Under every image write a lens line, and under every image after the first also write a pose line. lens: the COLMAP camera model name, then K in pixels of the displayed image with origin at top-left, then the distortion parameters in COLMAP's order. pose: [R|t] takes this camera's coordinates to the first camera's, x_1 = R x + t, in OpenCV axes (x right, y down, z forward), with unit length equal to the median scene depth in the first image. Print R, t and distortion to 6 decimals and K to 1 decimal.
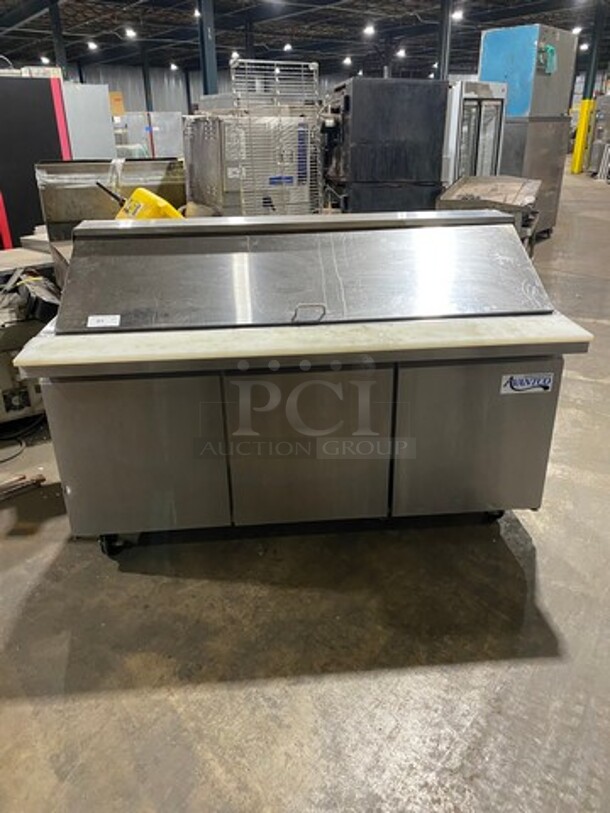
lens RADIAL K [[611.9, 0, 300.9], [0, 611.9, 408.5], [0, 0, 1]] dist [-0.022451, 0.018556]
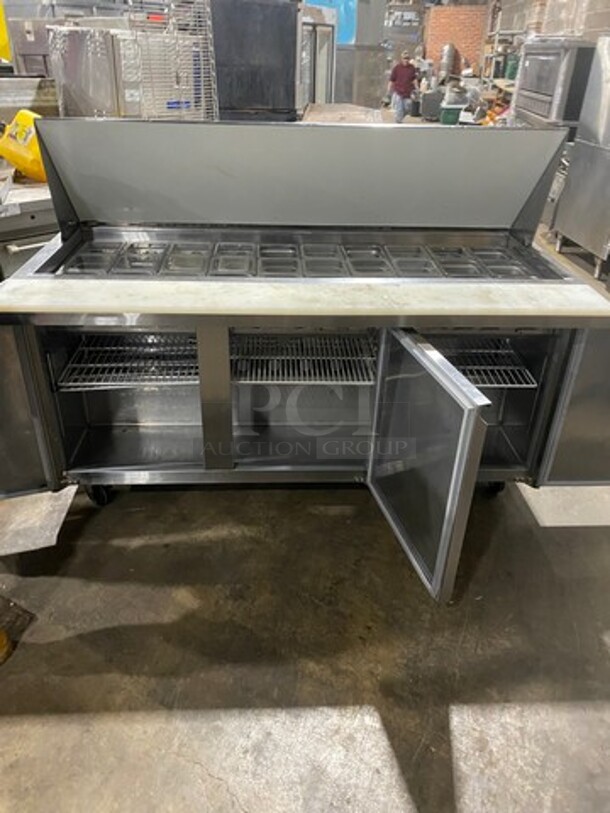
lens RADIAL K [[611.9, 0, 309.1], [0, 611.9, 408.3], [0, 0, 1]] dist [-0.022451, 0.018556]
pose [[0.948202, -0.120539, 0.293911, -0.296874], [0.089863, 0.989202, 0.115780, 0.005416], [-0.304693, -0.083371, 0.948795, -0.006869]]
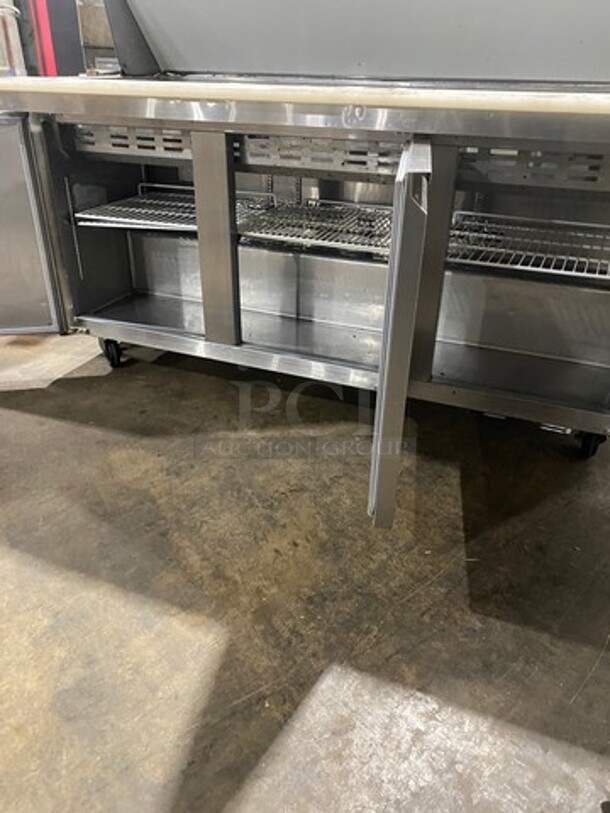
lens RADIAL K [[611.9, 0, 308.9], [0, 611.9, 400.7], [0, 0, 1]] dist [-0.022451, 0.018556]
pose [[0.994095, 0.084021, -0.068677, 0.045537], [-0.078805, 0.994033, 0.075425, 0.221810], [0.074605, -0.069568, 0.994784, 0.137165]]
